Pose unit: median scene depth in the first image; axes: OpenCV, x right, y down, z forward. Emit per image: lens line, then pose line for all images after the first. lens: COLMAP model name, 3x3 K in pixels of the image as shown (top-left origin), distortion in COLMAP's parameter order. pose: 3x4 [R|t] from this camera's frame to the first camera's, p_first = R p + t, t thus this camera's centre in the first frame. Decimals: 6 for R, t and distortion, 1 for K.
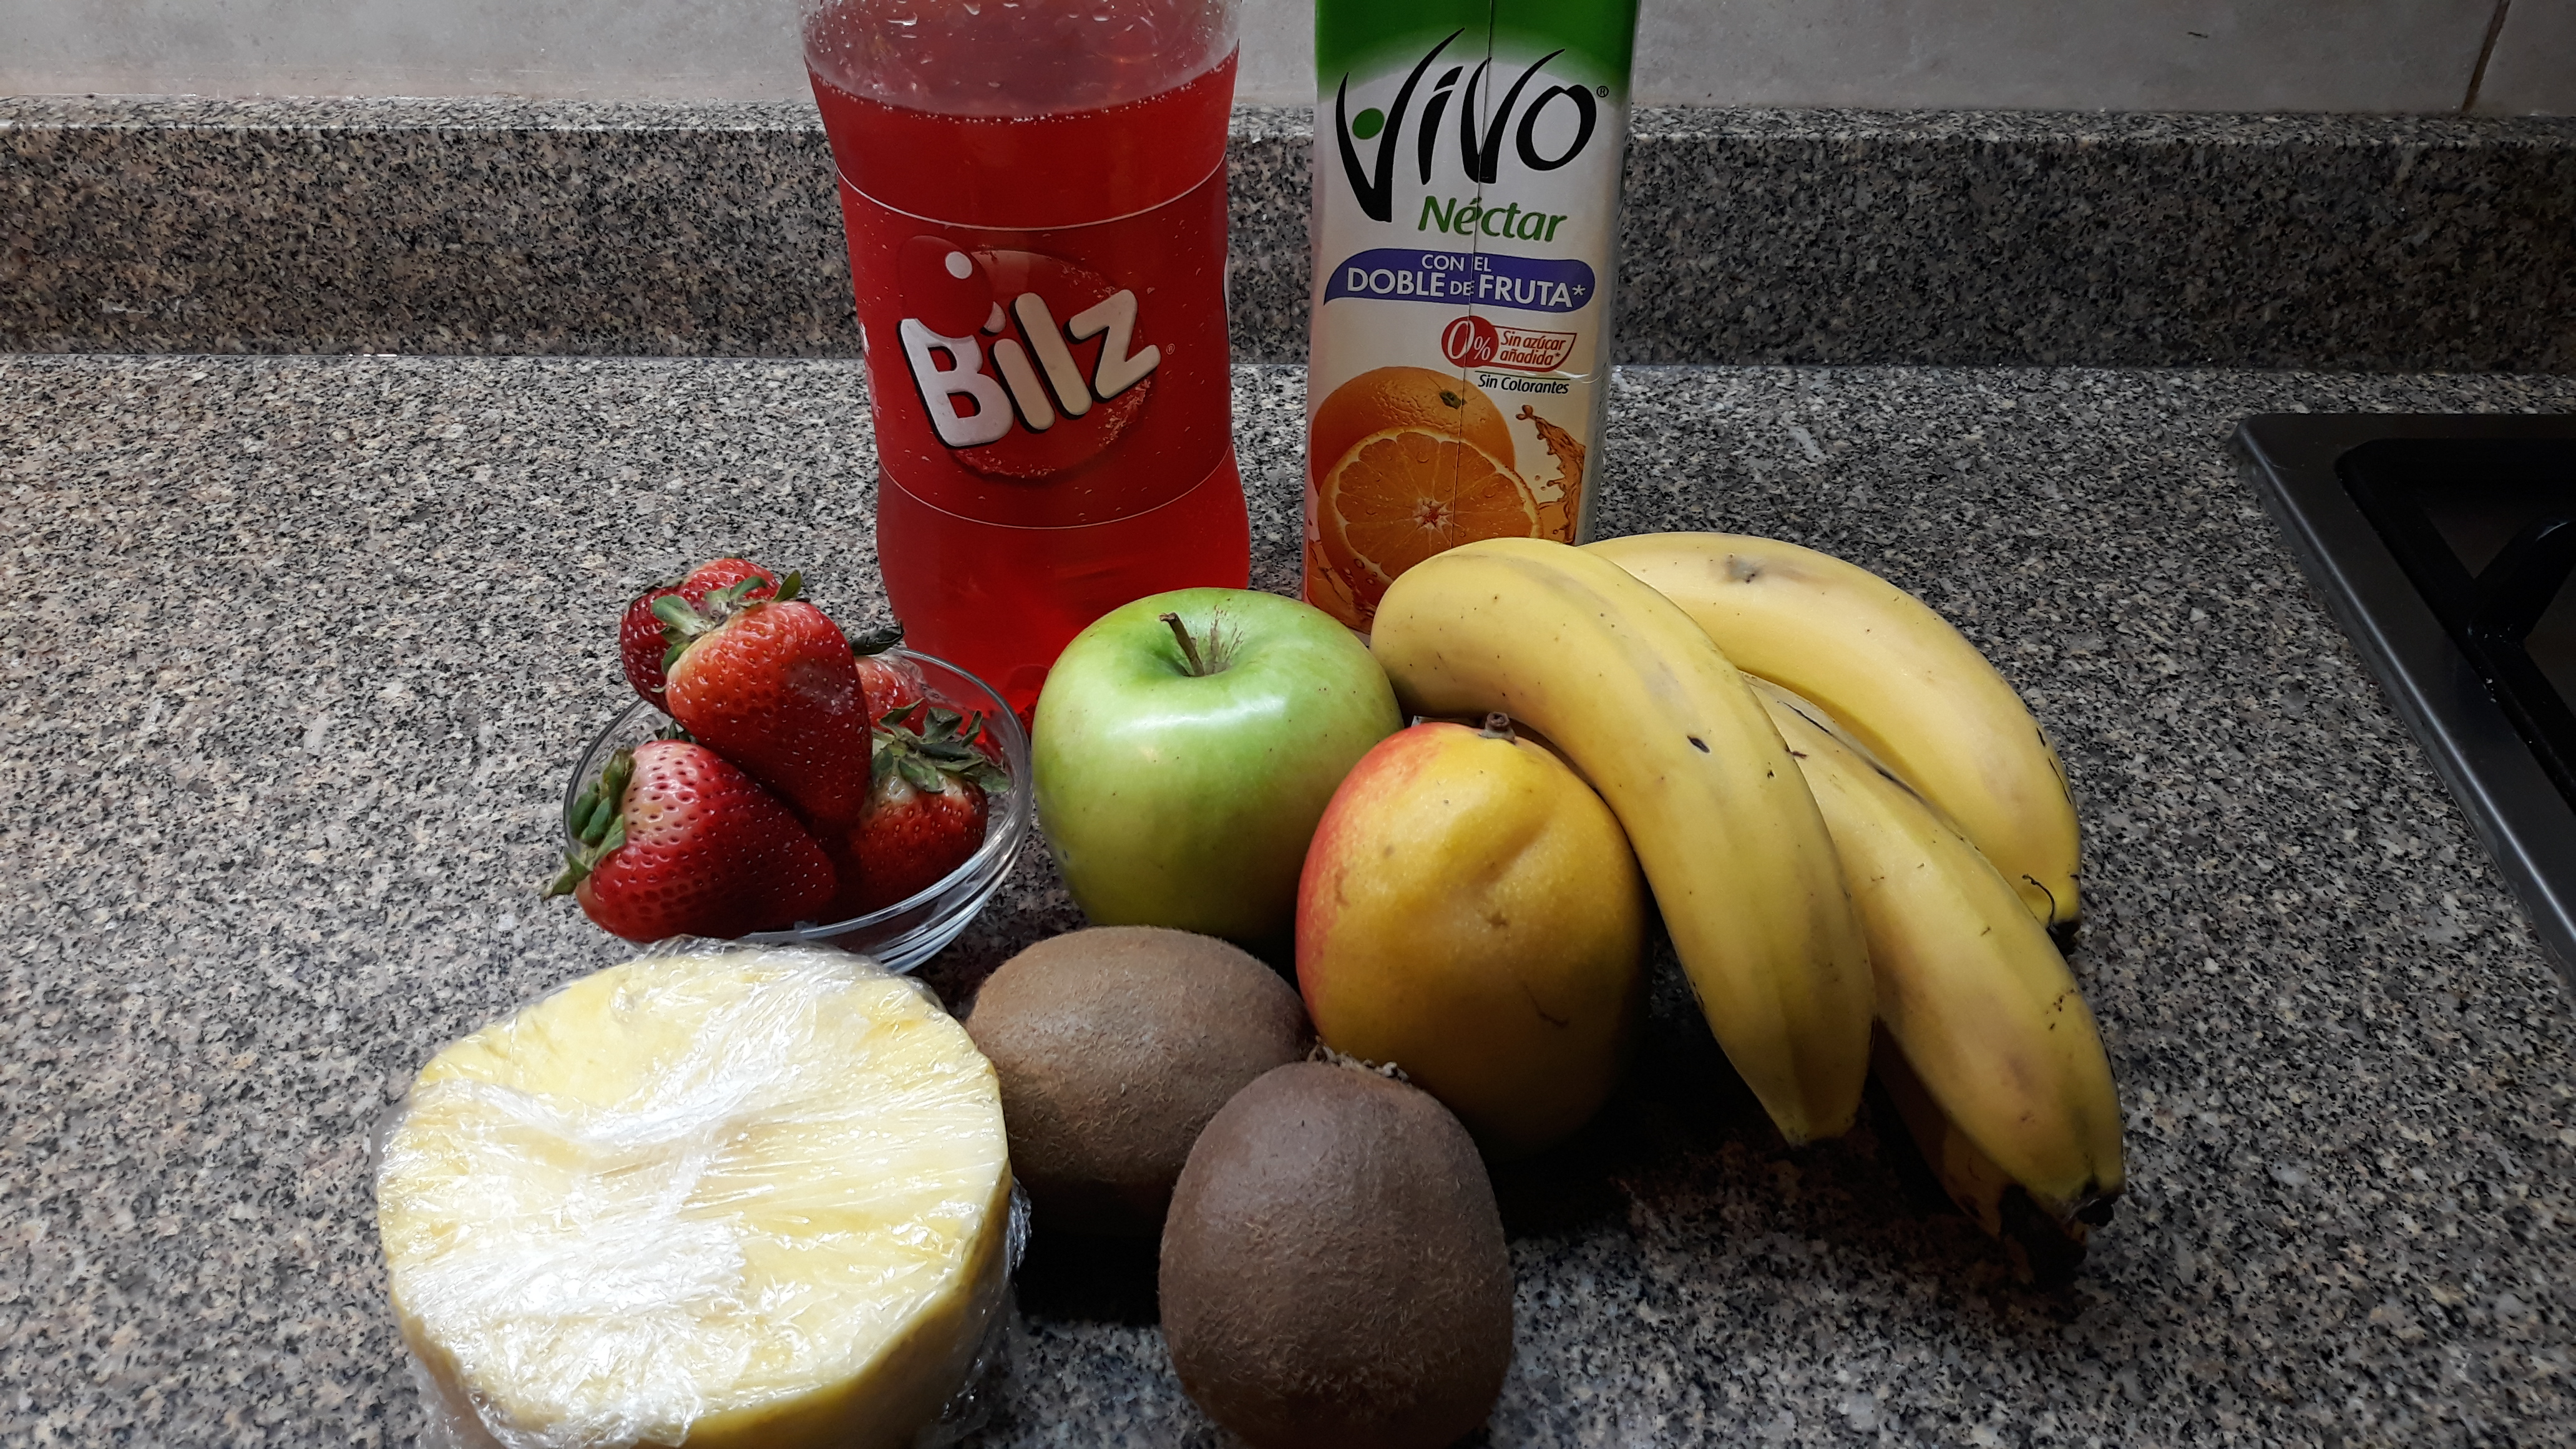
lens RADIAL K [[2033.4, 0, 1257.3], [0, 2033.4, 749.3], [0, 0, 1]] dist [-0.037034, 0.019397]
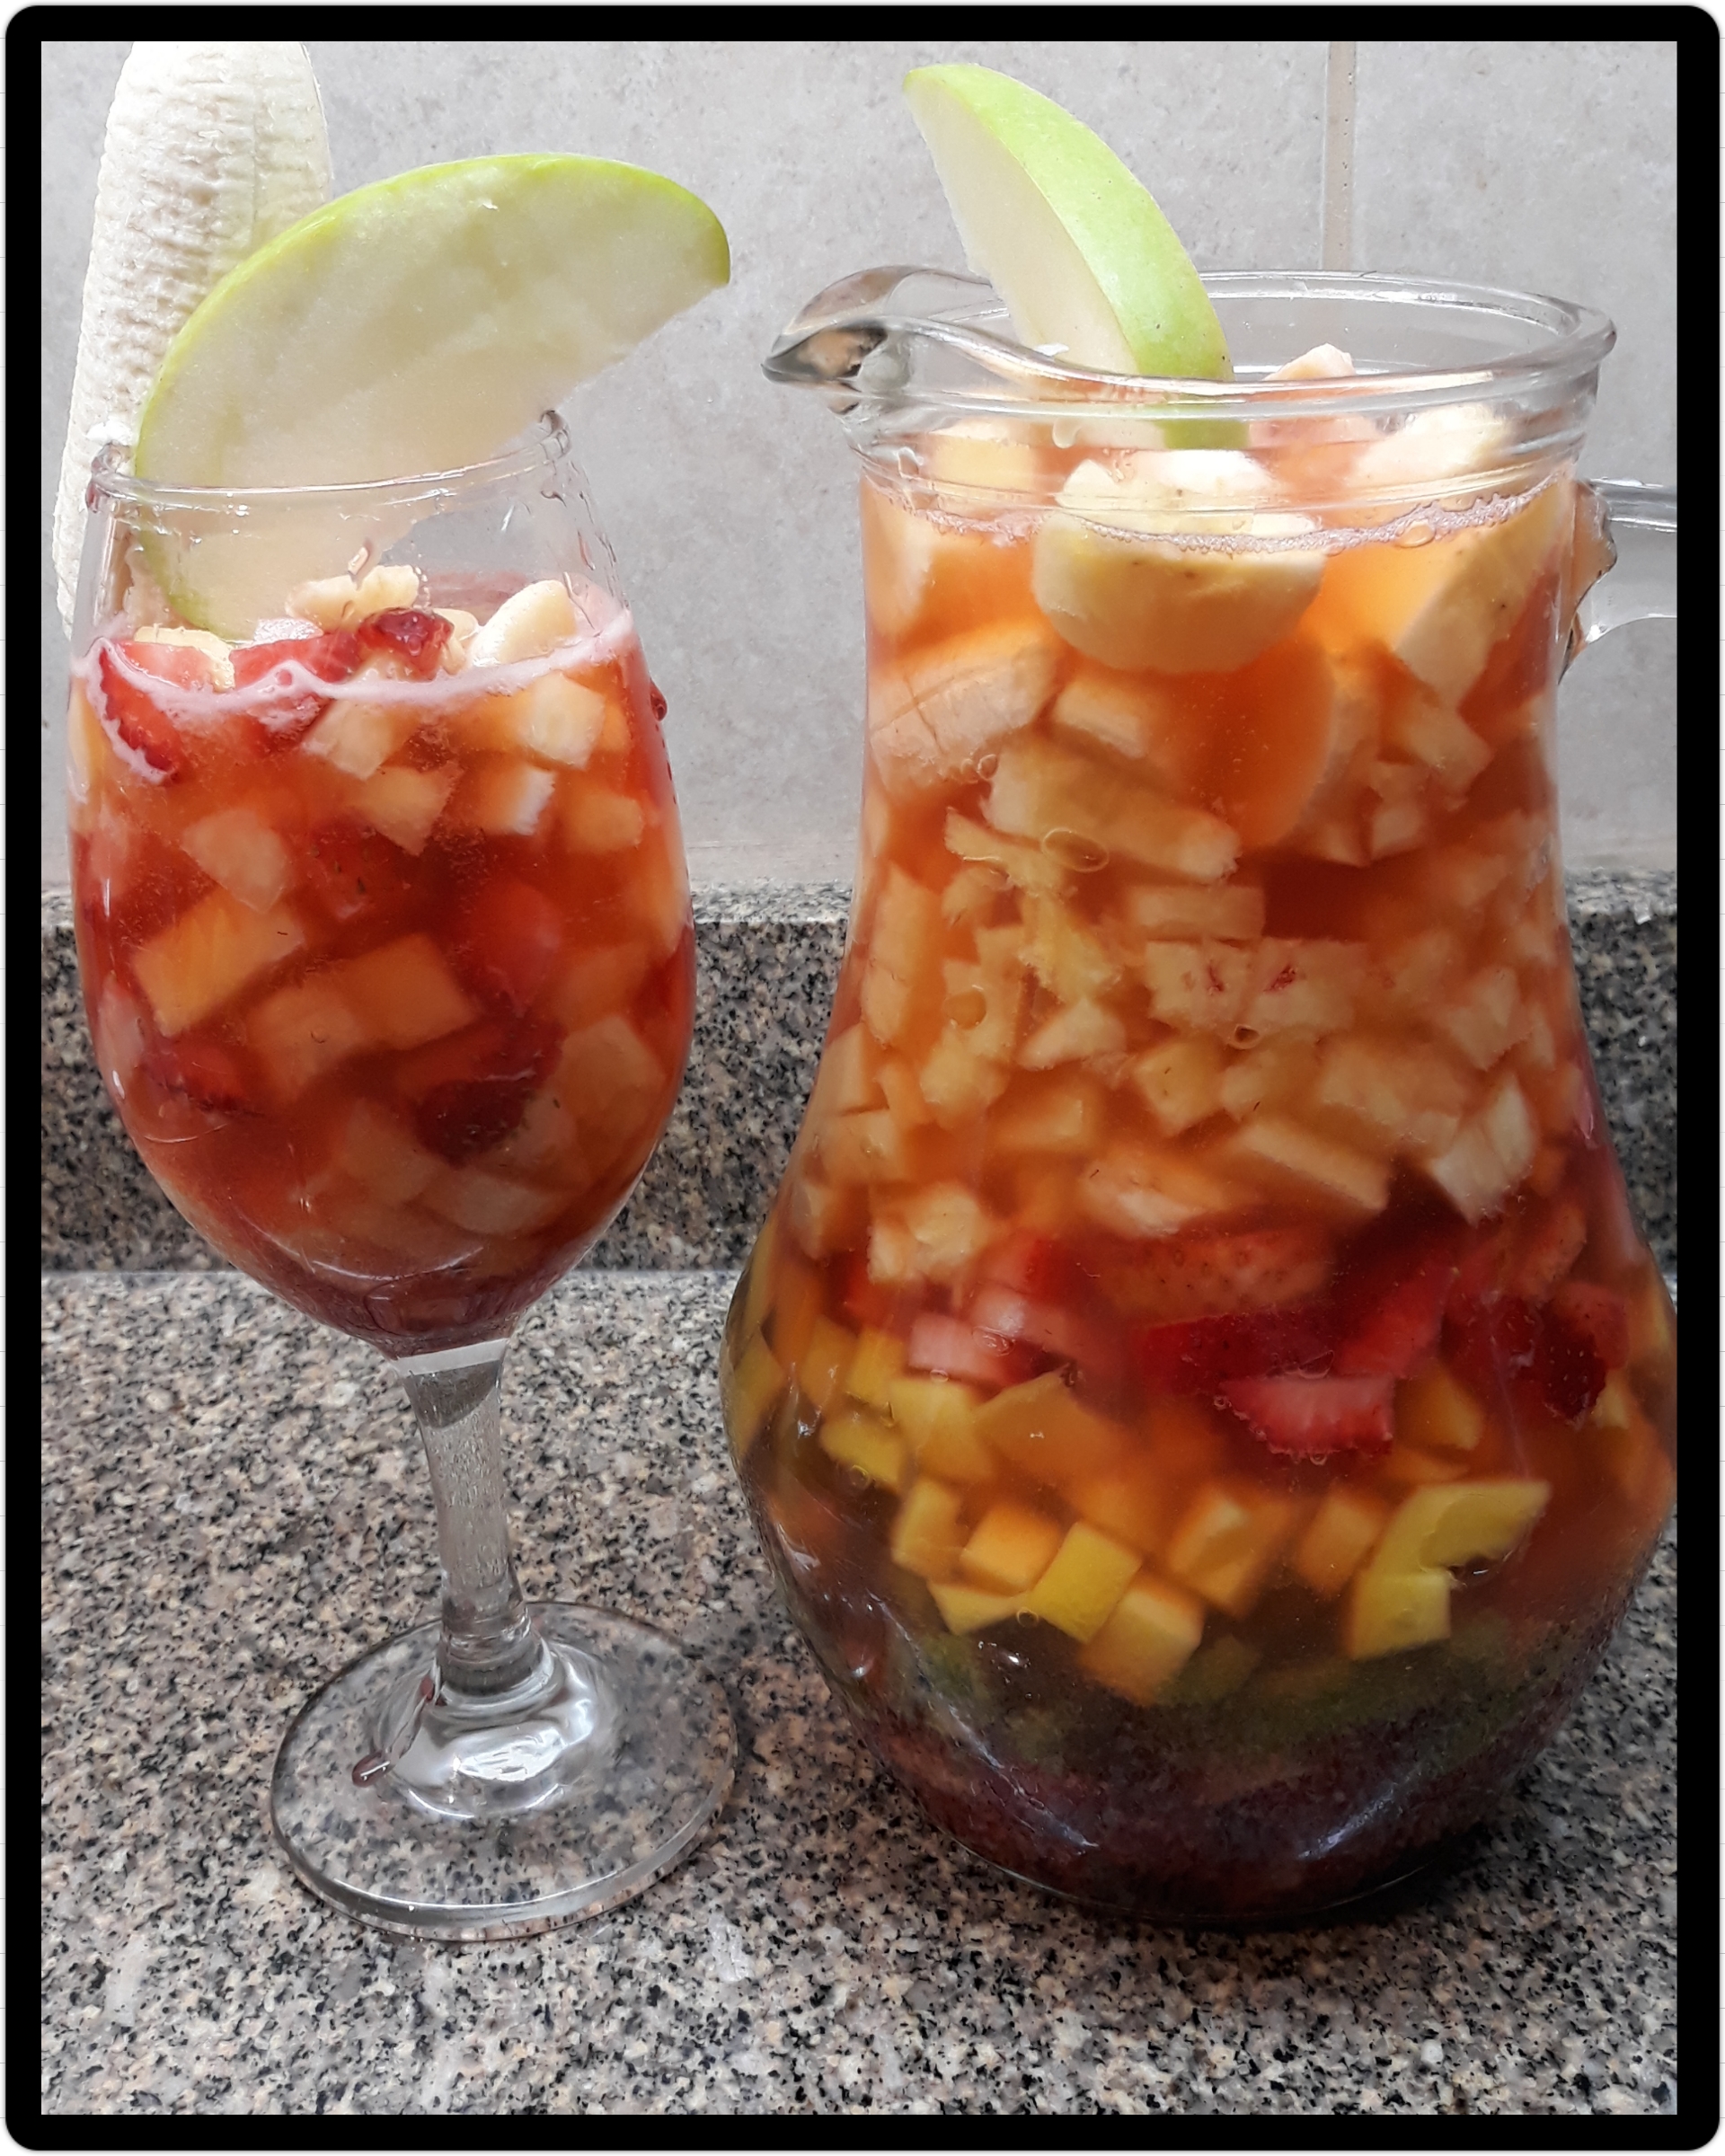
lens RADIAL K [[2308.2, 0, 862.9], [0, 2308.2, 1077.7], [0, 0, 1]] dist [-0.029458, 0.000000]
pose [[0.997708, -0.017922, -0.065253, -0.200596], [0.001151, 0.968647, -0.248439, -0.080083], [0.067660, 0.247795, 0.966447, 0.319876]]
